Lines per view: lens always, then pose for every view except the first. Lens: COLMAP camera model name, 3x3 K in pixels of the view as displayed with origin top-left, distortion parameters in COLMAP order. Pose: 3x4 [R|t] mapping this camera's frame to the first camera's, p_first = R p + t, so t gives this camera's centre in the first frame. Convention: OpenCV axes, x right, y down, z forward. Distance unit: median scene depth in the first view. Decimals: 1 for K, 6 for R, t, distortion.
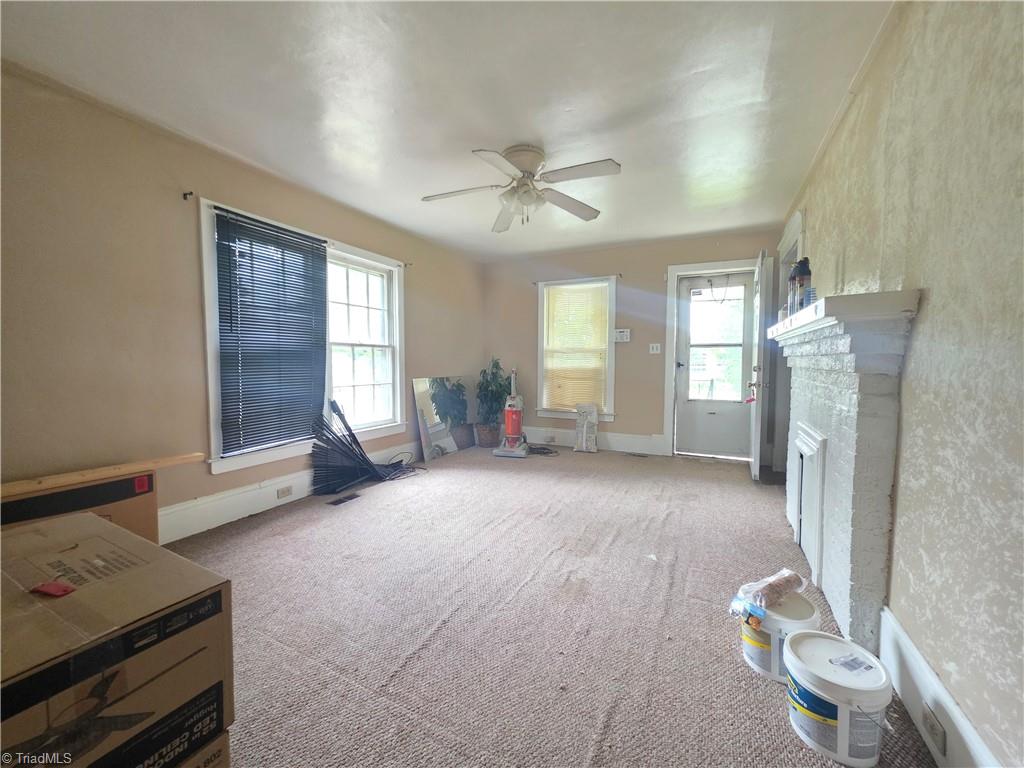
lens RADIAL K [[413.9, 0, 510.3], [0, 413.9, 384.1], [0, 0, 1]] dist [-0.000768, 0.000577]
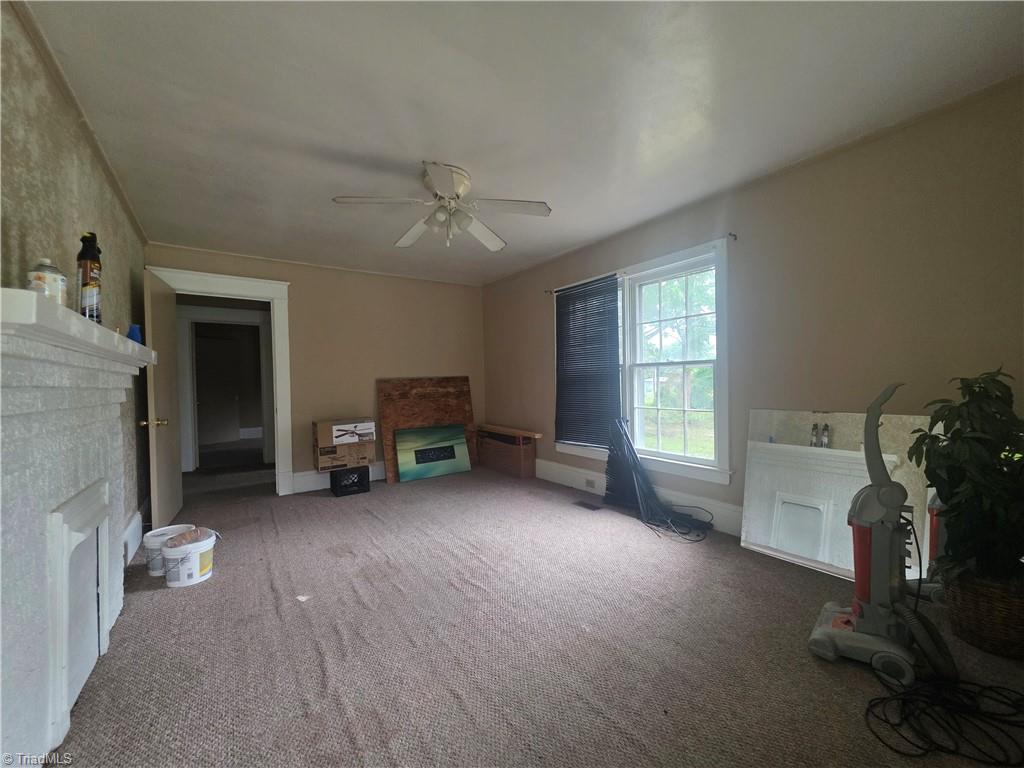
lens RADIAL K [[413.9, 0, 514.5], [0, 413.9, 385.3], [0, 0, 1]] dist [-0.000768, 0.000577]
pose [[-0.491628, 0.015901, -0.870660, 0.754505], [-0.027884, 0.999033, 0.033990, -0.091271], [0.870359, 0.040988, -0.490710, 1.528897]]
